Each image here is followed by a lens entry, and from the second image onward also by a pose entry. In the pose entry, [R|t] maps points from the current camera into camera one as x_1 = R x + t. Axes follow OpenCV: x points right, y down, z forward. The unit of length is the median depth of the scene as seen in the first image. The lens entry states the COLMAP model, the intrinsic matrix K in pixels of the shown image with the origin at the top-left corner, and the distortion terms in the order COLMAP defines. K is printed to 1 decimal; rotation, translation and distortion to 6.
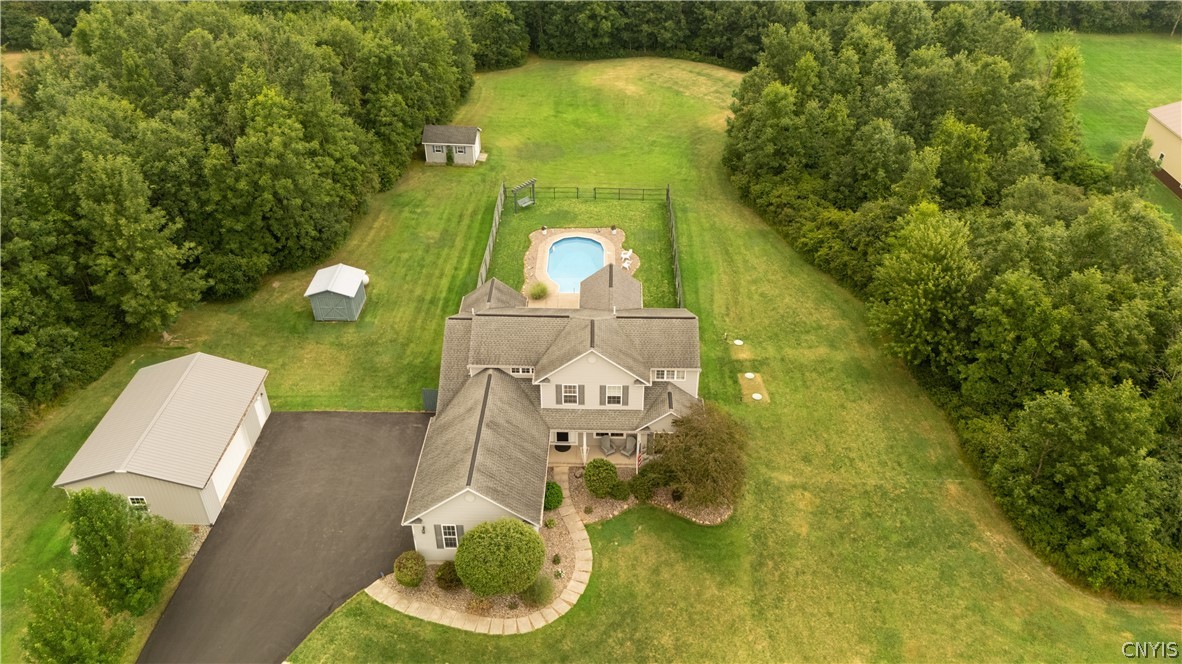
lens RADIAL K [[871.9, 0, 591.0], [0, 871.9, 332.0], [0, 0, 1]] dist [0.100982, -0.134222]
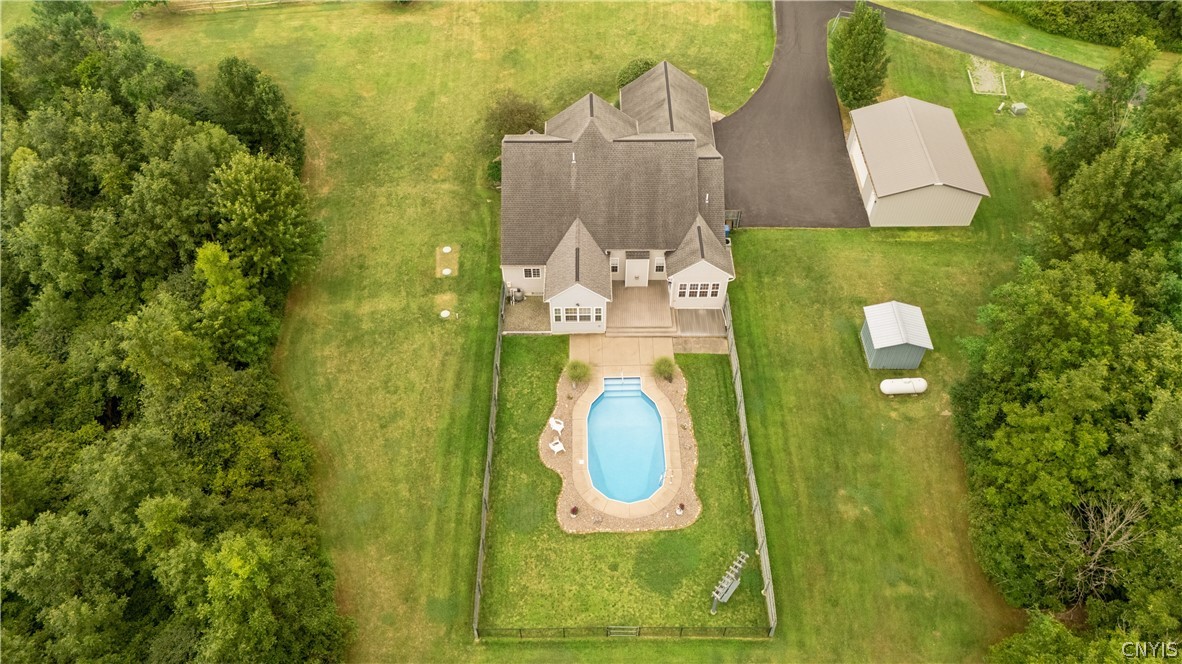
lens RADIAL K [[871.9, 0, 591.0], [0, 871.9, 332.0], [0, 0, 1]] dist [0.100982, -0.134222]
pose [[-0.999405, 0.034283, -0.003705, 0.017289], [-0.000529, 0.092209, 0.995740, -1.238905], [0.034478, 0.995149, -0.092136, 1.466744]]
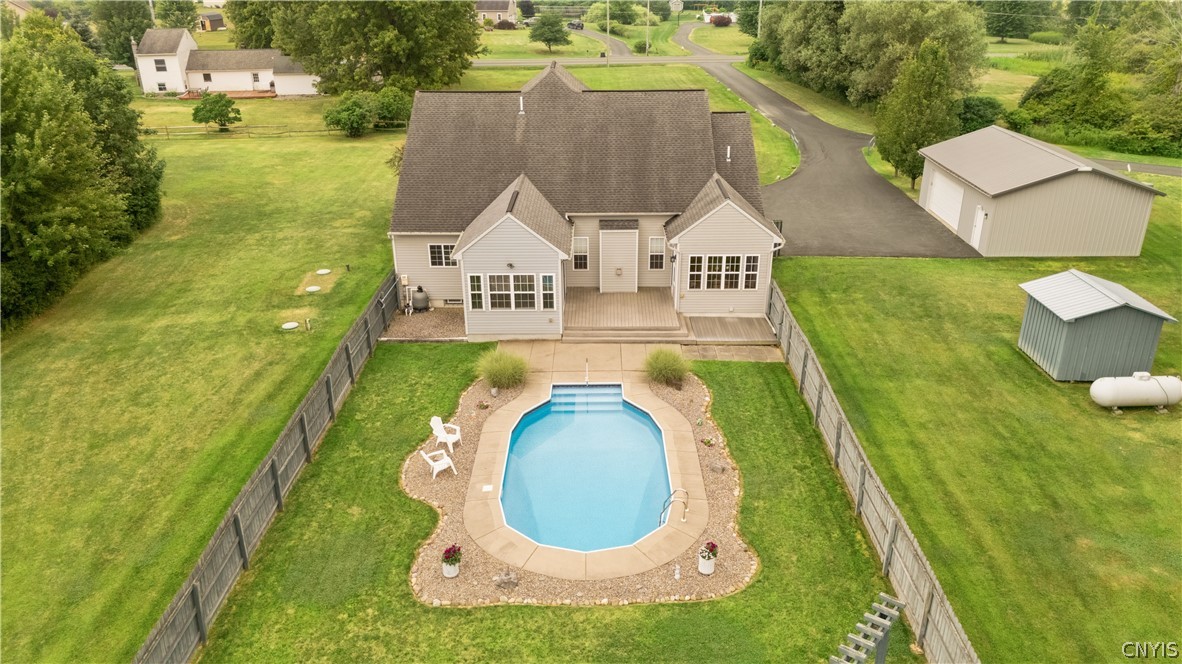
lens RADIAL K [[871.9, 0, 591.0], [0, 871.9, 332.0], [0, 0, 1]] dist [0.100982, -0.134222]
pose [[-0.999735, 0.022938, -0.001747, -0.029605], [0.010478, 0.521666, 0.853085, -0.611140], [0.020479, 0.852841, -0.521768, 1.713754]]
